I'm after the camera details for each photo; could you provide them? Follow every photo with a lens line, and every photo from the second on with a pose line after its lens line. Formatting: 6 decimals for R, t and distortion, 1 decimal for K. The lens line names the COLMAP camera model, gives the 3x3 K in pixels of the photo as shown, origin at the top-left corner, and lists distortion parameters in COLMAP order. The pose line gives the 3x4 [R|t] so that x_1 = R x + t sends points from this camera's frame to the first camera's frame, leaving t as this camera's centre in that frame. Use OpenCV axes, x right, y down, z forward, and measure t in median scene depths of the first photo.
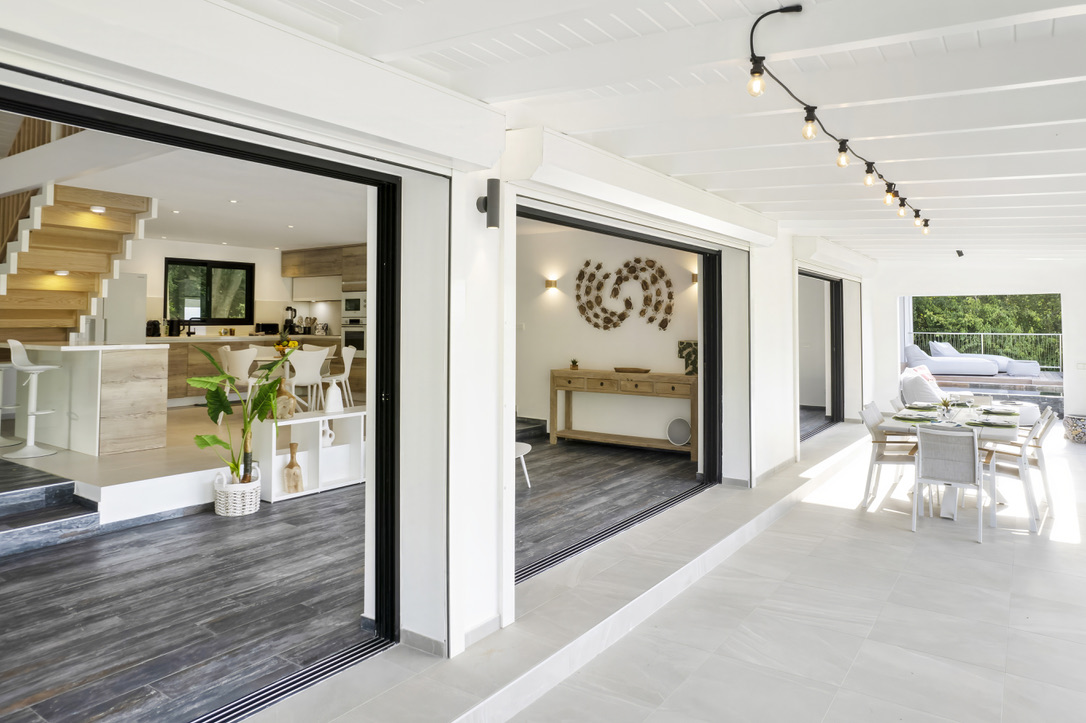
lens RADIAL K [[704.6, 0, 539.8], [0, 704.6, 299.5], [0, 0, 1]] dist [-0.032190, 0.014975]
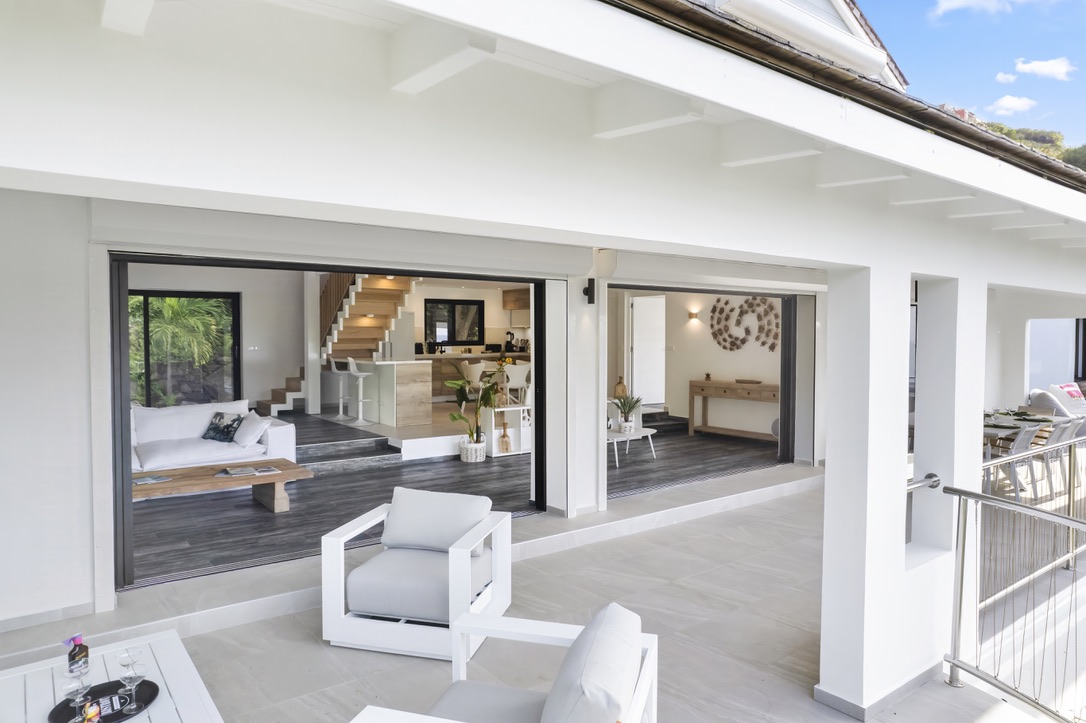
lens RADIAL K [[704.6, 0, 542.3], [0, 704.6, 355.5], [0, 0, 1]] dist [-0.032190, 0.014975]
pose [[0.951022, 0.005431, -0.309075, 0.174791], [0.013669, 0.998129, 0.059599, -0.033632], [0.308821, -0.060905, 0.949168, -0.380791]]
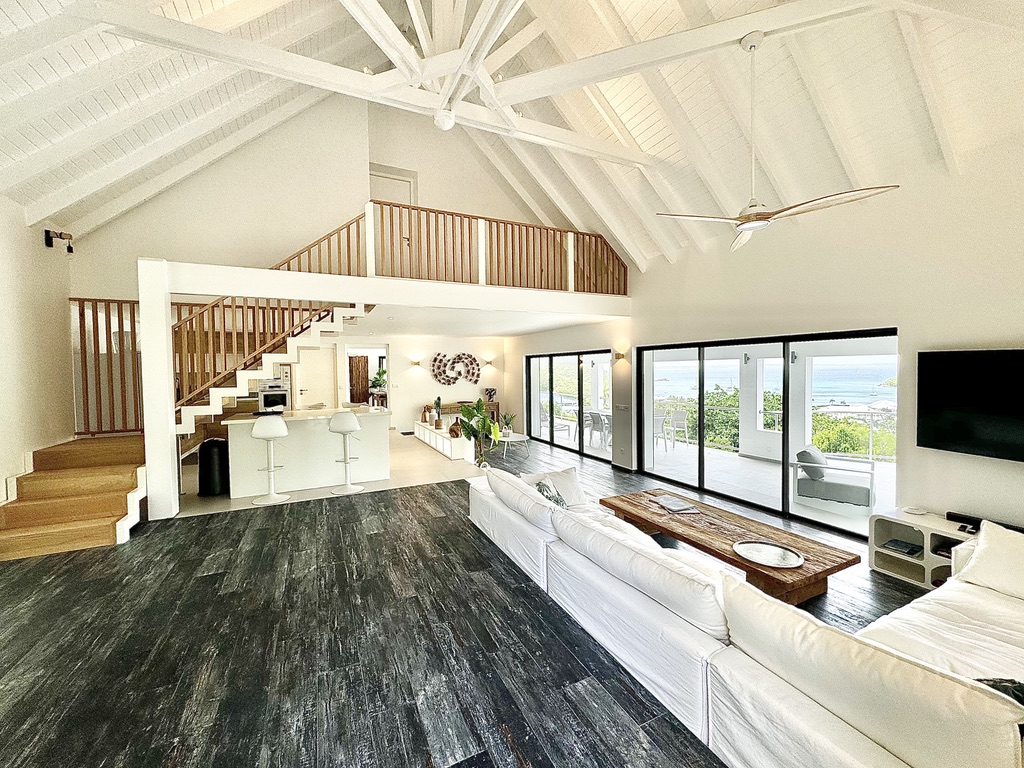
lens RADIAL K [[409.0, 0, 512.9], [0, 409.0, 382.9], [0, 0, 1]] dist [0.000325, 0.000007]
pose [[0.484817, -0.039020, 0.873745, -0.975547], [-0.011333, 0.998640, 0.050885, -0.033252], [-0.874542, -0.034572, 0.483715, 0.229518]]
